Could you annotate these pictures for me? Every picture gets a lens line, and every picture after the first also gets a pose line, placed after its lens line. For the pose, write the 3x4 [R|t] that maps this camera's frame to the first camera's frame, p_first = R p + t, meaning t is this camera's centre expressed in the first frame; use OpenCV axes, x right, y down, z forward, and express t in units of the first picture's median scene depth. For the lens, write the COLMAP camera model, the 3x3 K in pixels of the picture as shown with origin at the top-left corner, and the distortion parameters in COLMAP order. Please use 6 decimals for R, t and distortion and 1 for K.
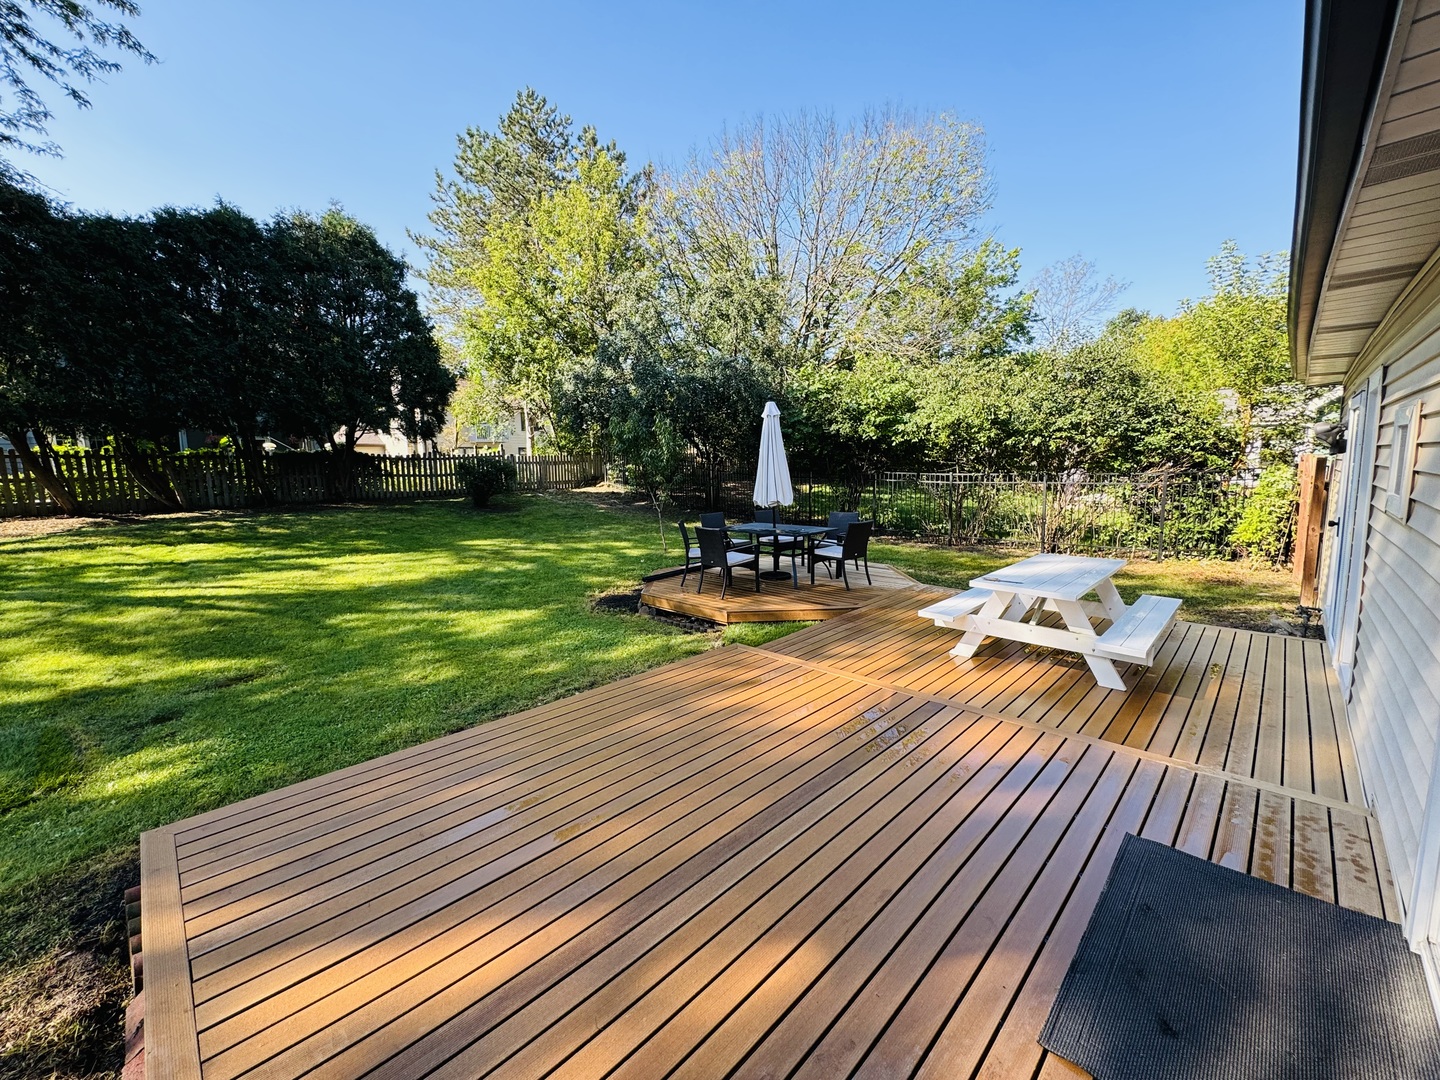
lens RADIAL K [[579.4, 0, 722.0], [0, 579.4, 540.3], [0, 0, 1]] dist [-0.001509, -0.000392]
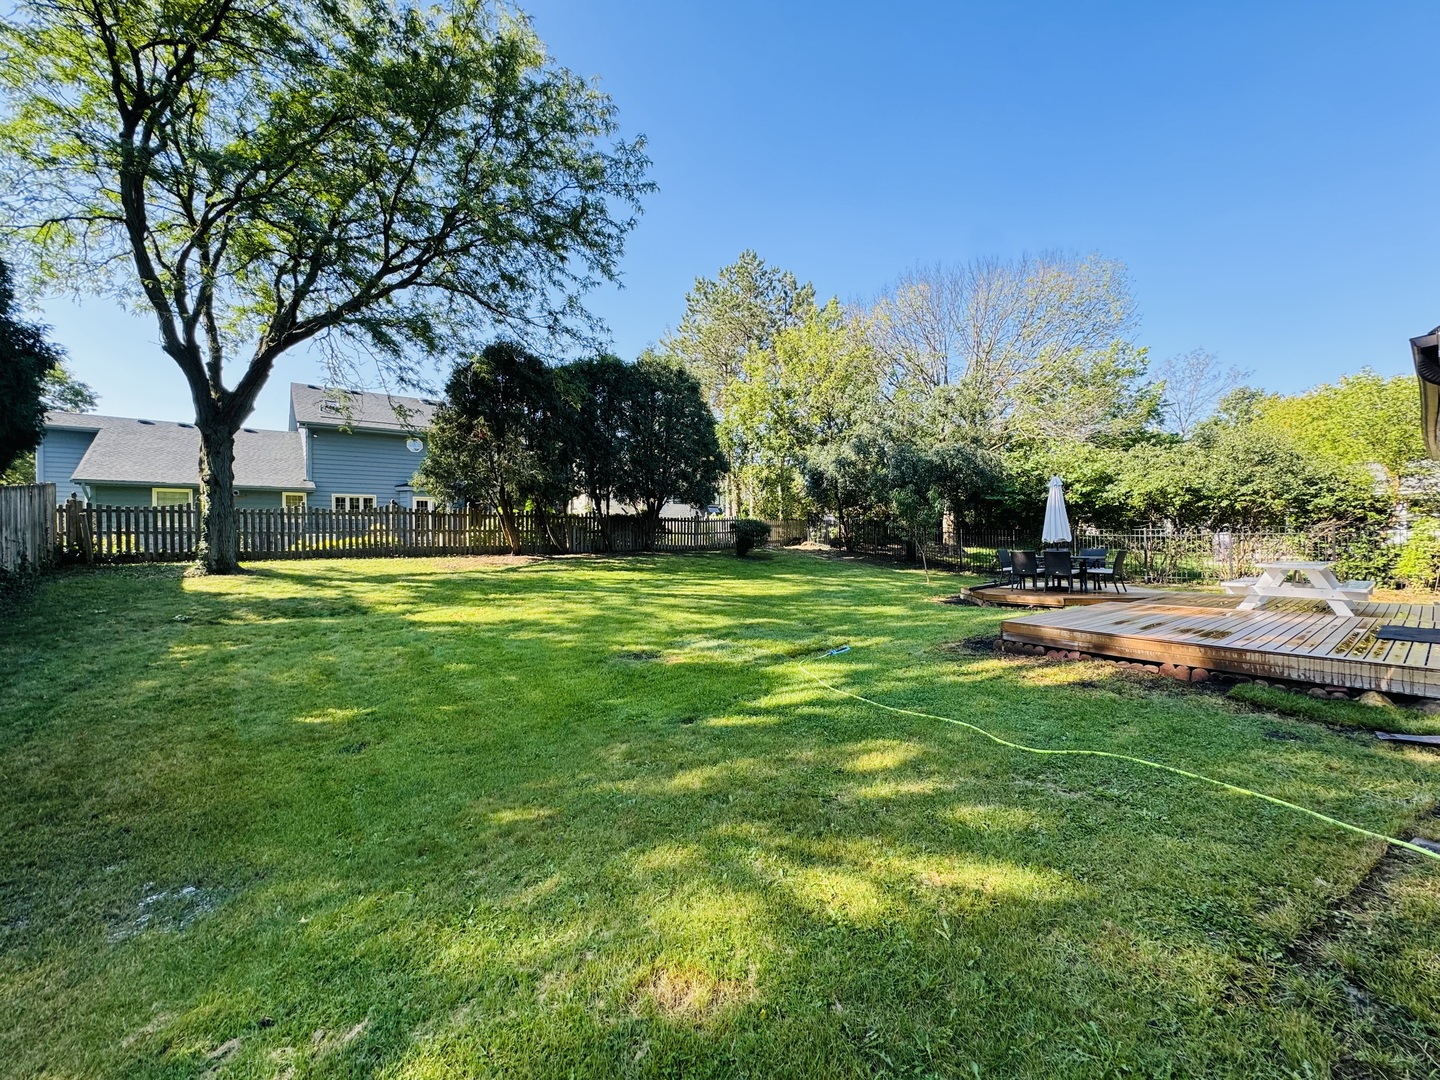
lens RADIAL K [[579.4, 0, 717.3], [0, 579.4, 538.8], [0, 0, 1]] dist [-0.001509, -0.000392]
pose [[0.992204, 0.004426, -0.124543, -0.500666], [-0.020553, 0.991495, -0.128510, 0.119067], [0.122915, 0.130068, 0.983857, -0.512298]]
